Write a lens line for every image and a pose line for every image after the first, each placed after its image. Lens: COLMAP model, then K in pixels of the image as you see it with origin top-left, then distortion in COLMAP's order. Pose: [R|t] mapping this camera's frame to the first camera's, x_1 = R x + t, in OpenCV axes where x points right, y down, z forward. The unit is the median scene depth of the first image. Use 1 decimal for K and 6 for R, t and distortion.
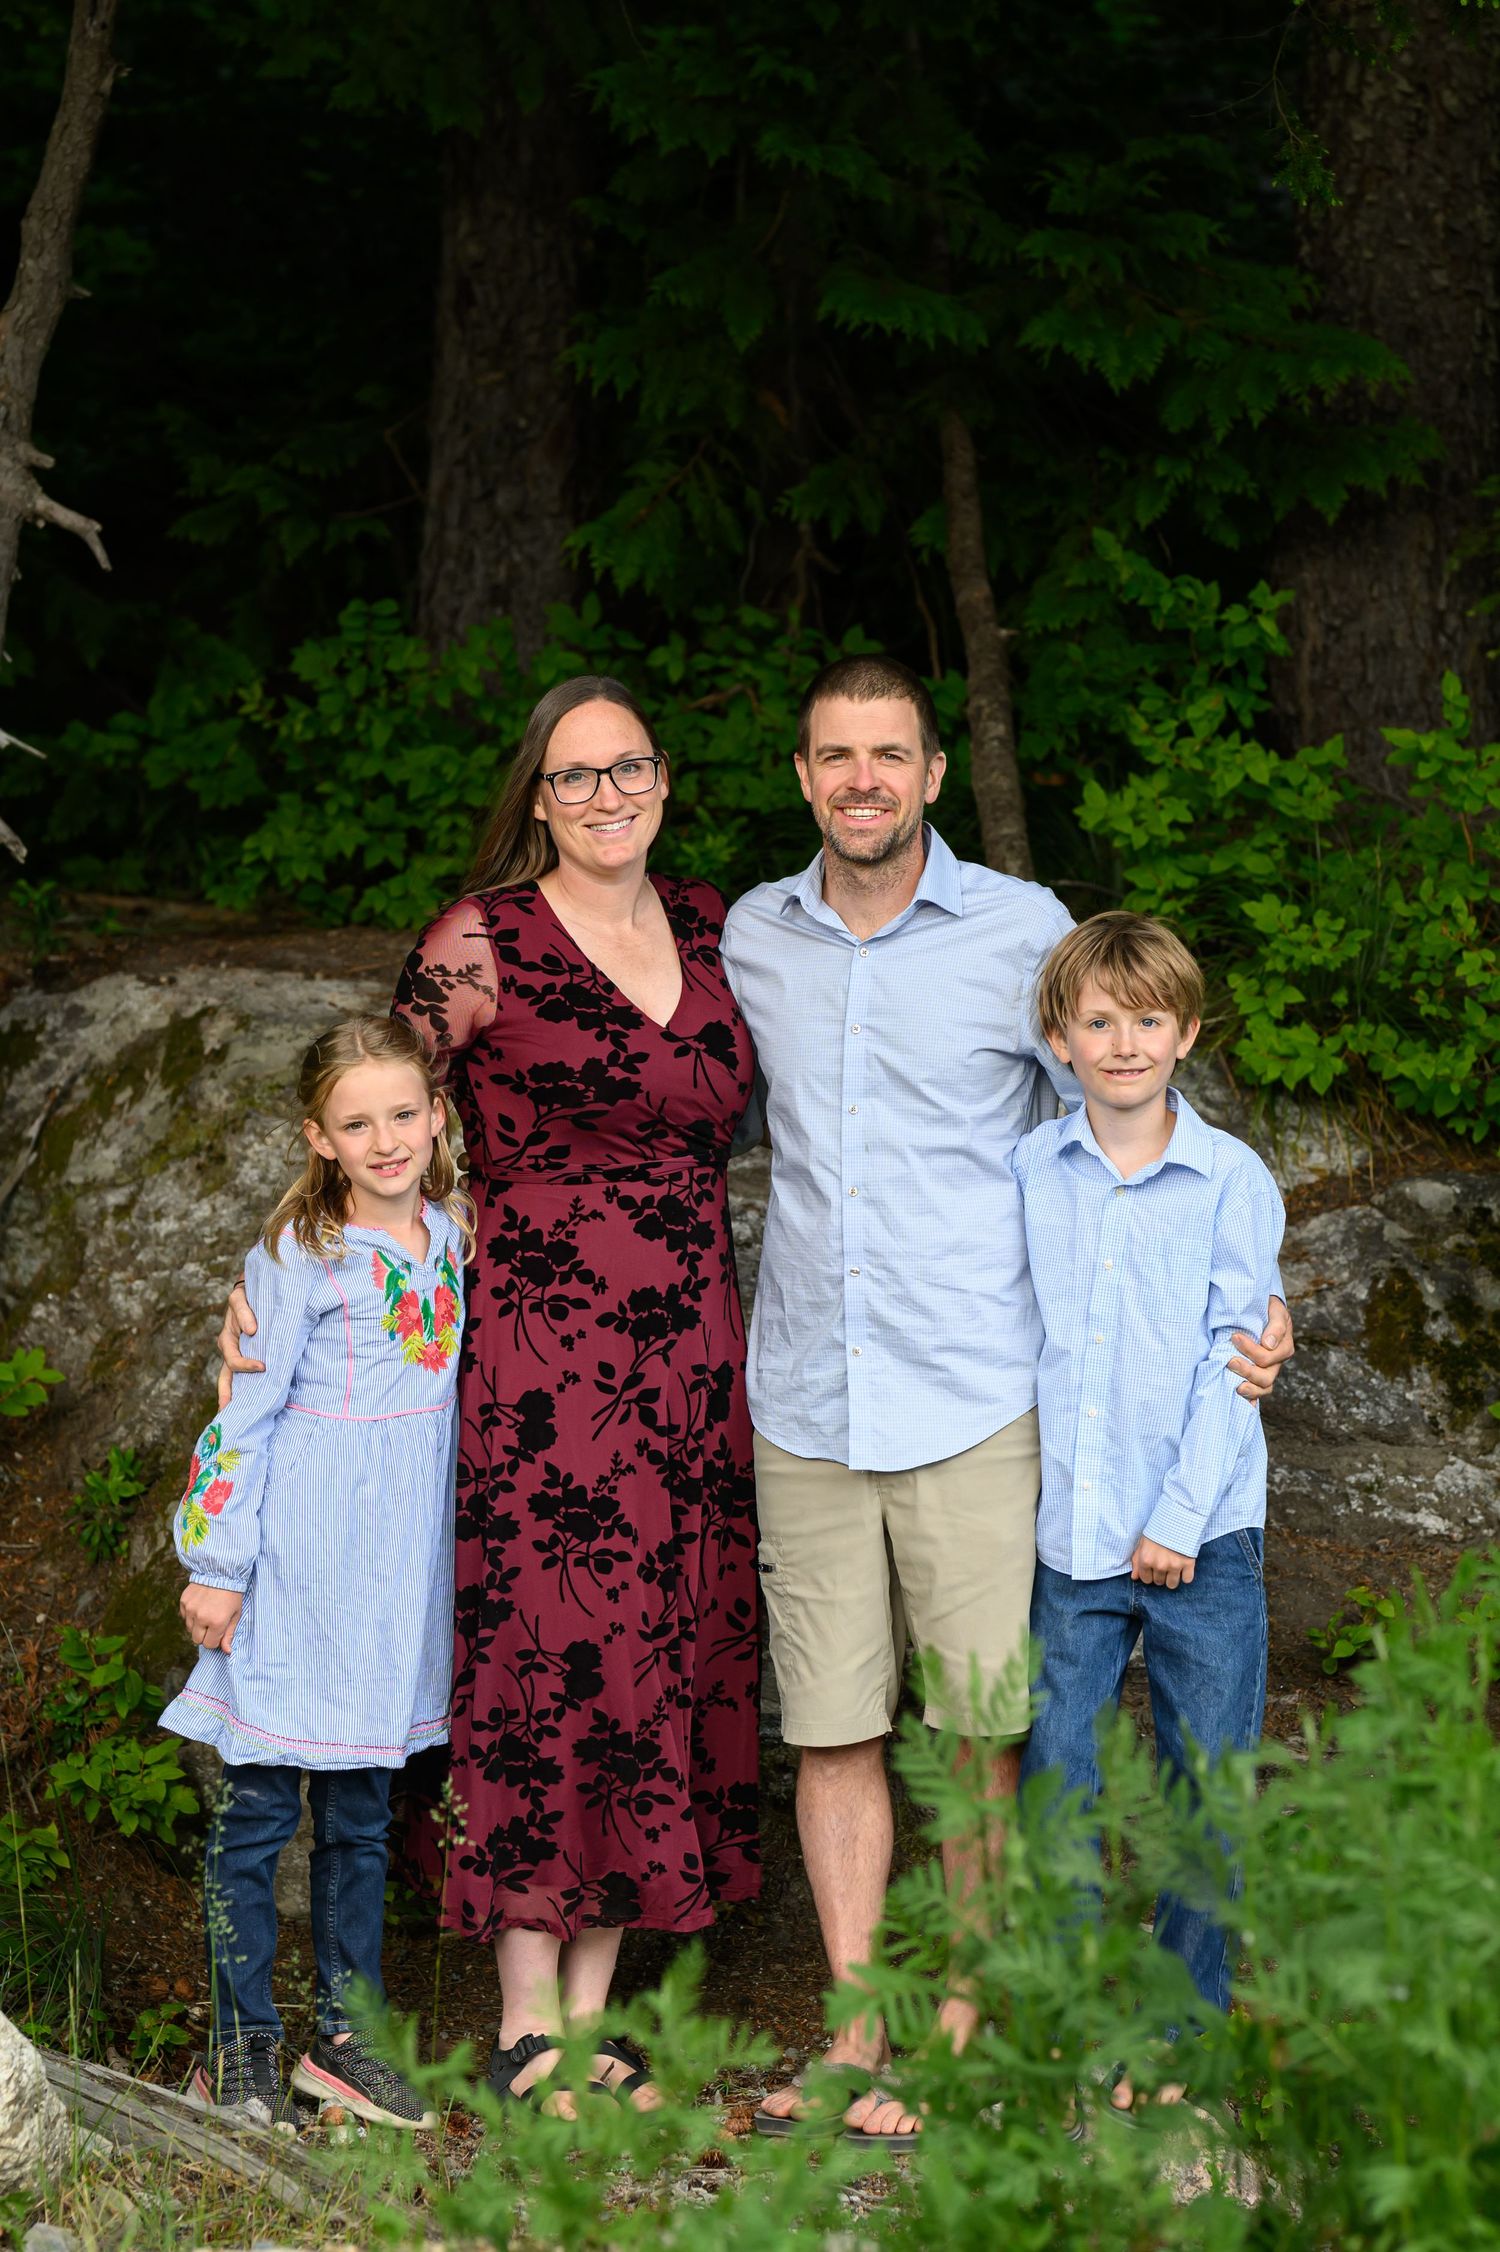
lens RADIAL K [[8039.4, 0, 754.8], [0, 8039.4, 1126.3], [0, 0, 1]] dist [-0.016620, 0.000000]
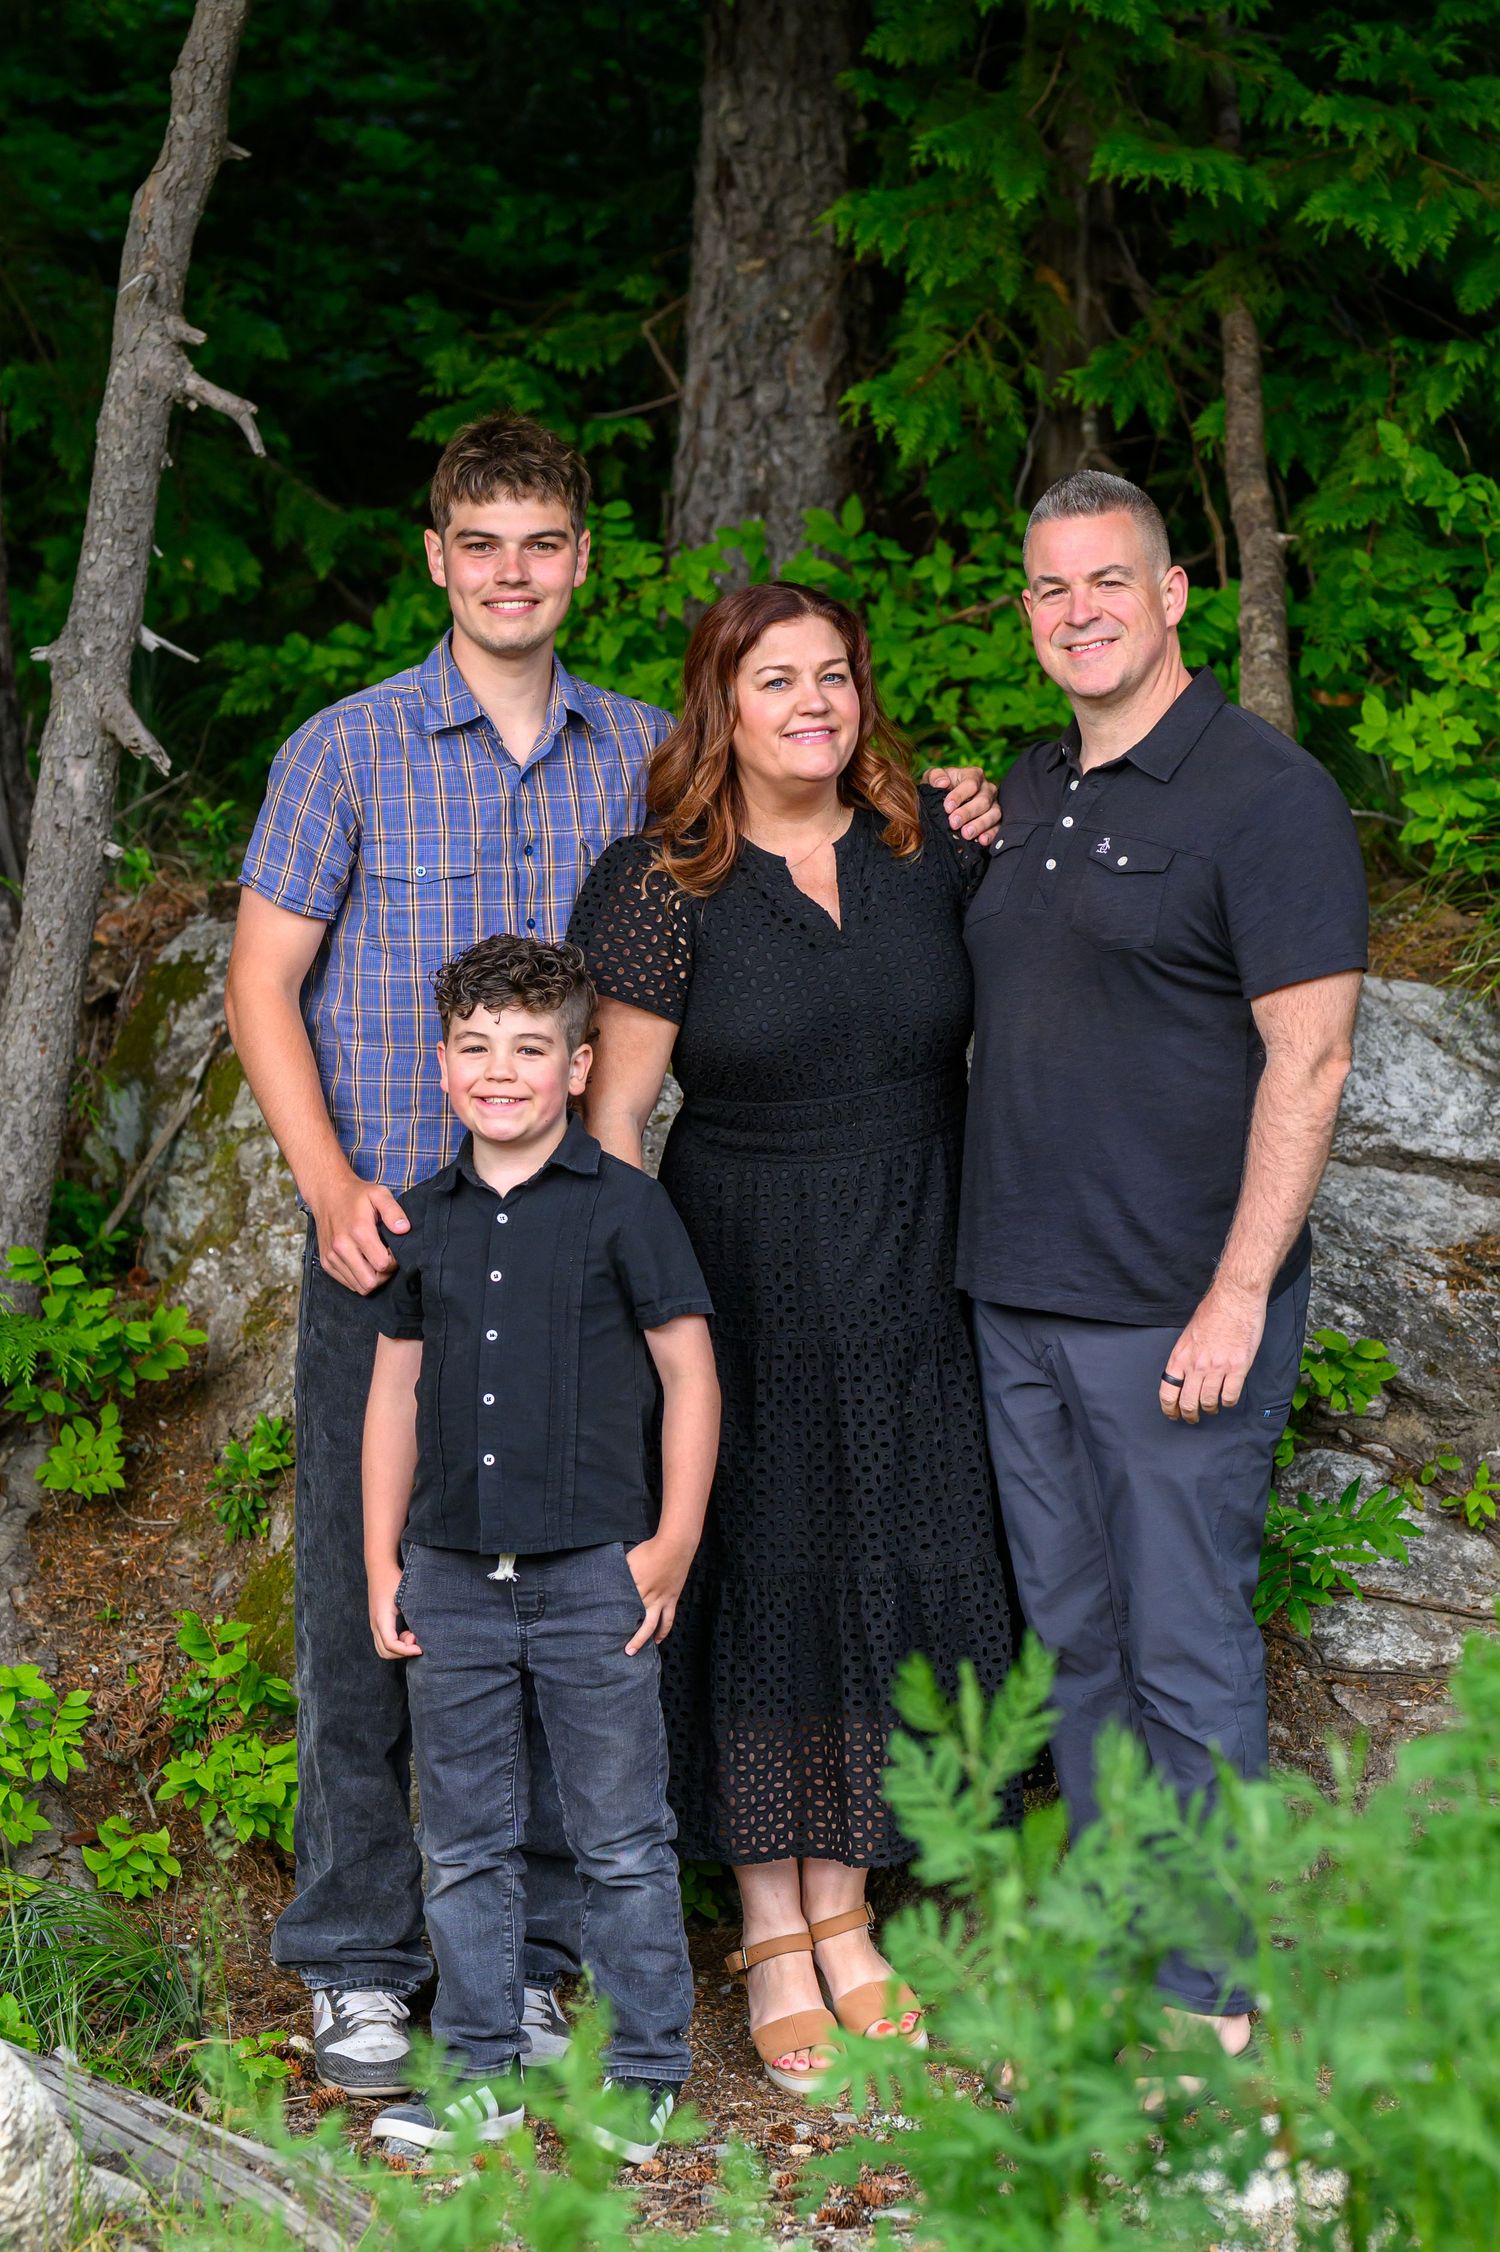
lens RADIAL K [[8039.4, 0, 764.0], [0, 8039.4, 1122.9], [0, 0, 1]] dist [-0.016620, 0.000000]
pose [[0.997401, 0.008957, -0.071491, 0.040699], [-0.008818, 0.999959, 0.002254, 0.003910], [0.071508, -0.001618, 0.997439, 0.088846]]
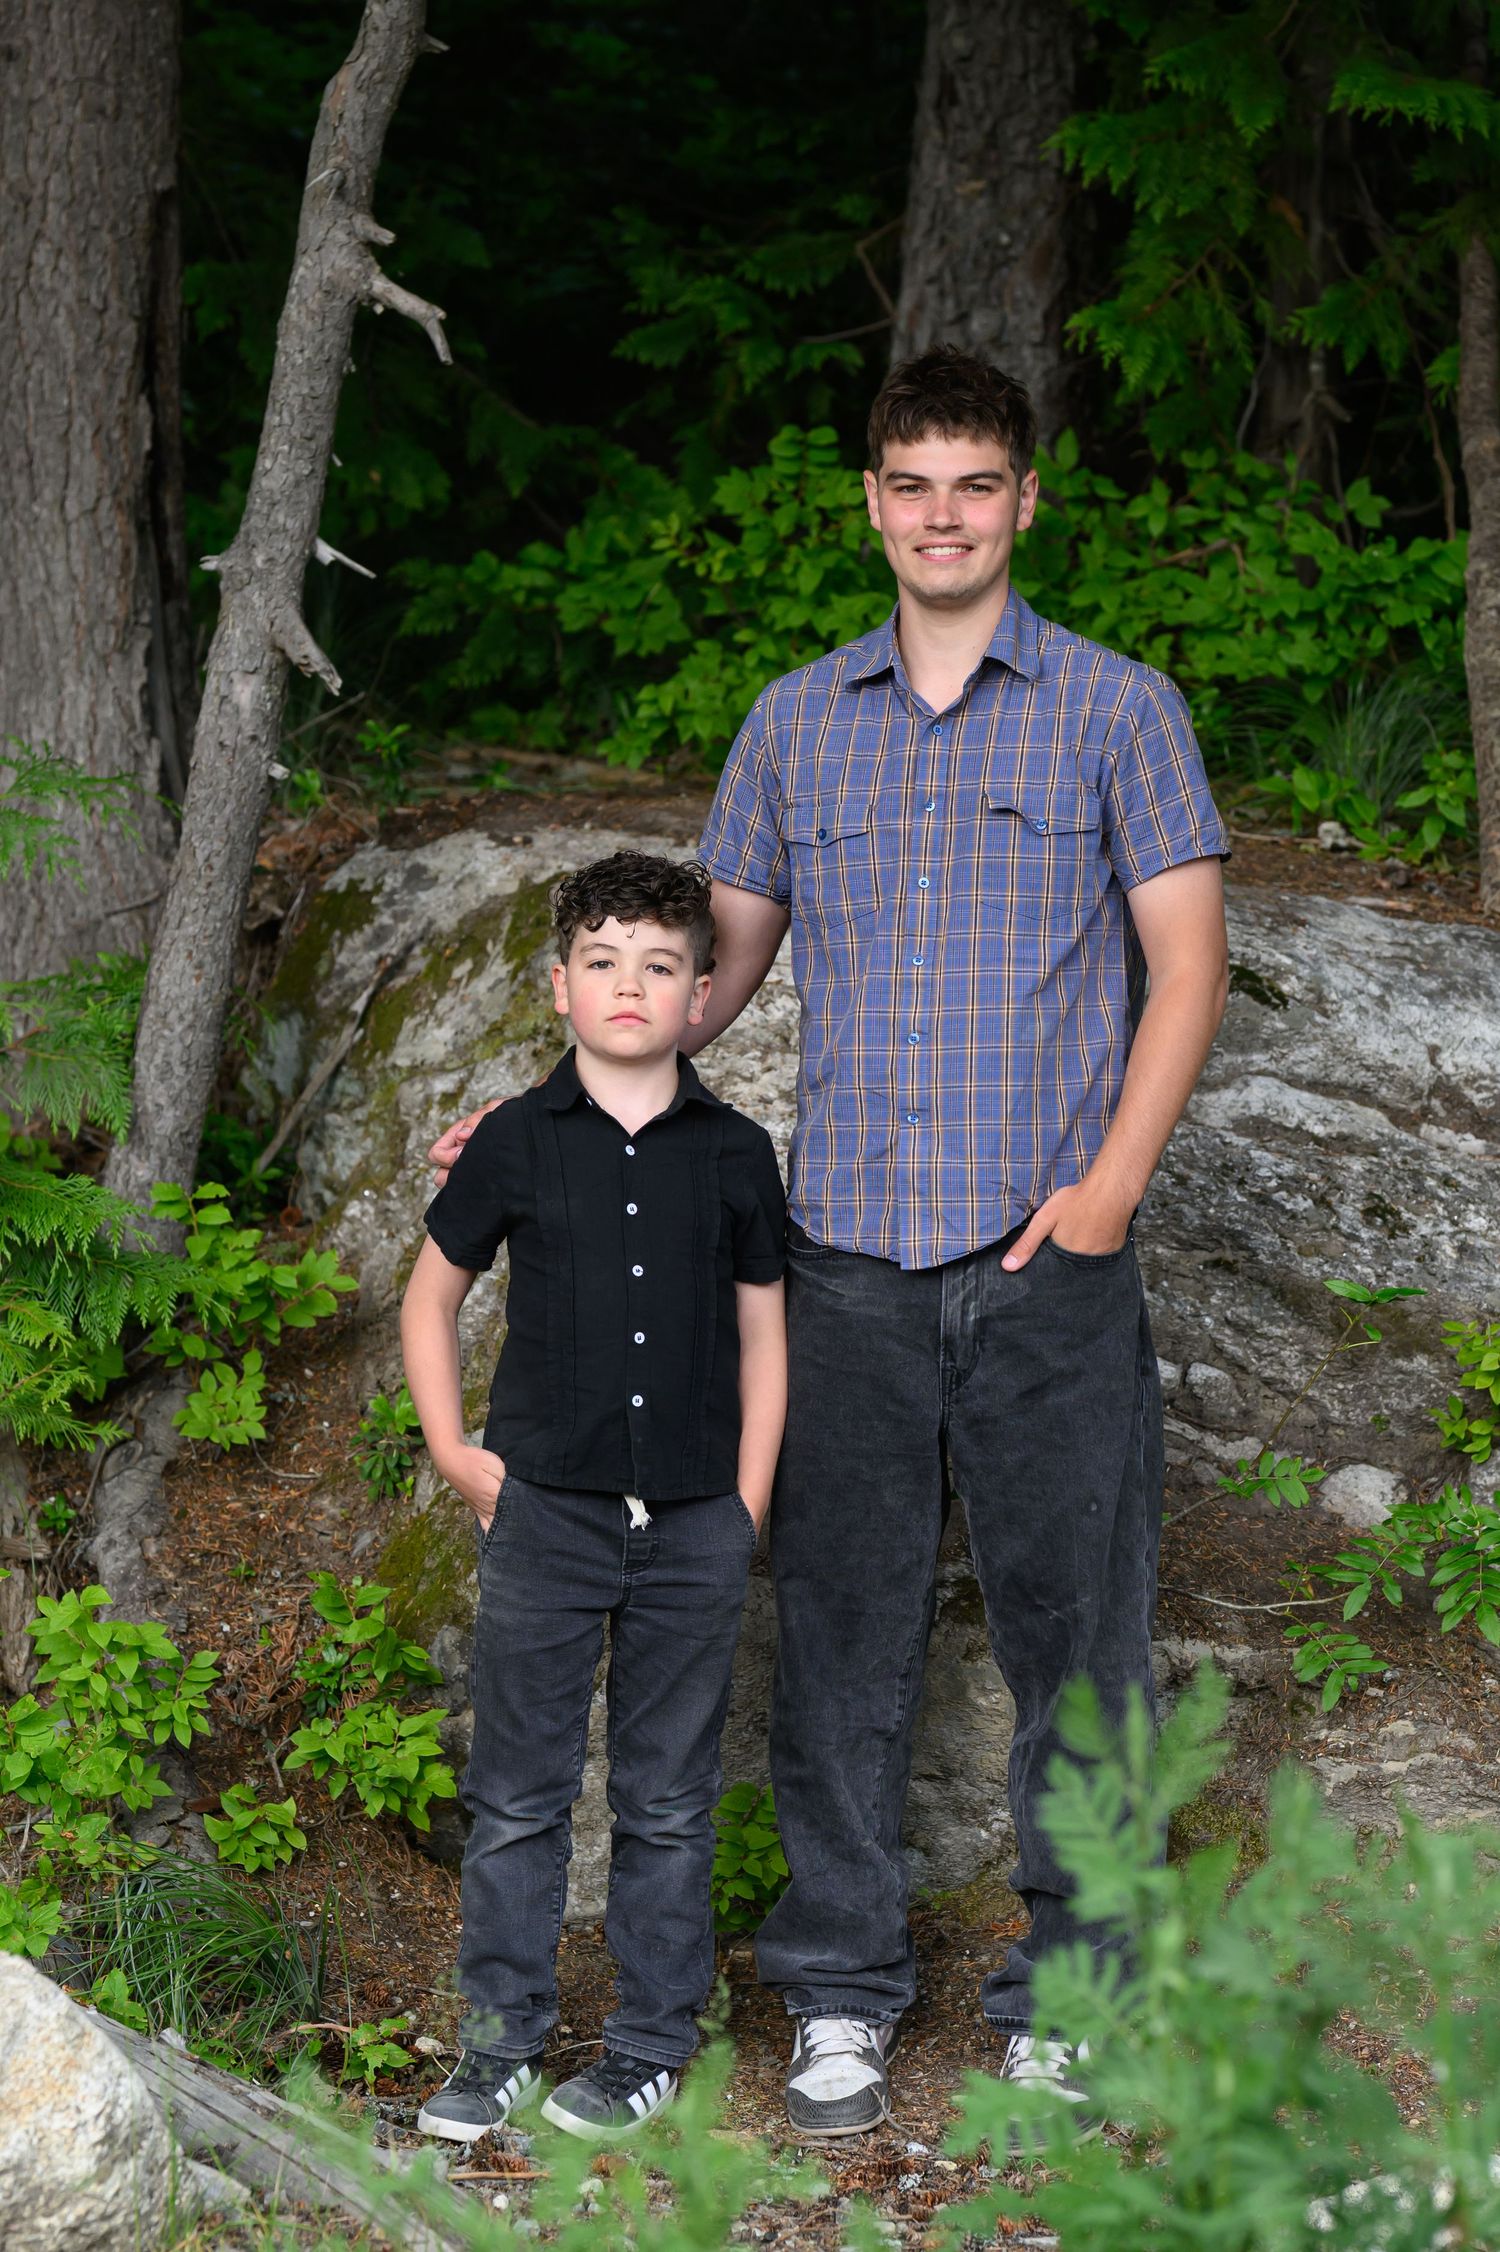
lens RADIAL K [[8039.4, 0, 791.3], [0, 8039.4, 1124.6], [0, 0, 1]] dist [-0.016620, 0.000000]
pose [[0.994578, 0.046886, -0.092825, 0.039642], [-0.046096, 0.998880, 0.010645, 0.002174], [0.093220, -0.006309, 0.995626, 0.129023]]
